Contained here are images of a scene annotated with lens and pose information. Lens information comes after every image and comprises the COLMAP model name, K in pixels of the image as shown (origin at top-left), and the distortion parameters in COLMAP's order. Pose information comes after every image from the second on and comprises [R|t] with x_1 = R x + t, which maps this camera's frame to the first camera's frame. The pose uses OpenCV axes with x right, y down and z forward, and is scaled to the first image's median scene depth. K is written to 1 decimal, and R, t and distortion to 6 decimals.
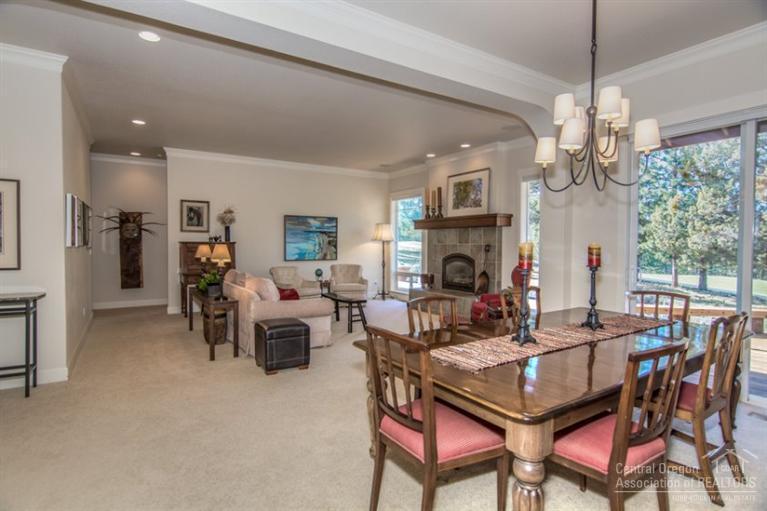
lens RADIAL K [[407.5, 0, 382.8], [0, 407.5, 248.3], [0, 0, 1]] dist [0.000709, 0.000148]
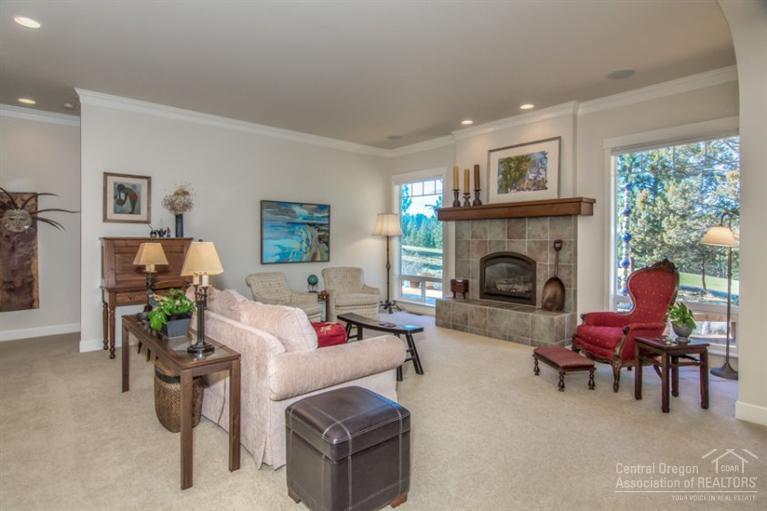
lens RADIAL K [[410.7, 0, 385.0], [0, 410.7, 236.8], [0, 0, 1]] dist [-0.001427, -0.000877]
pose [[0.987774, -0.002351, 0.155874, -0.150331], [0.005217, 0.999825, -0.017983, -0.003286], [-0.155804, 0.018576, 0.987613, 0.277384]]
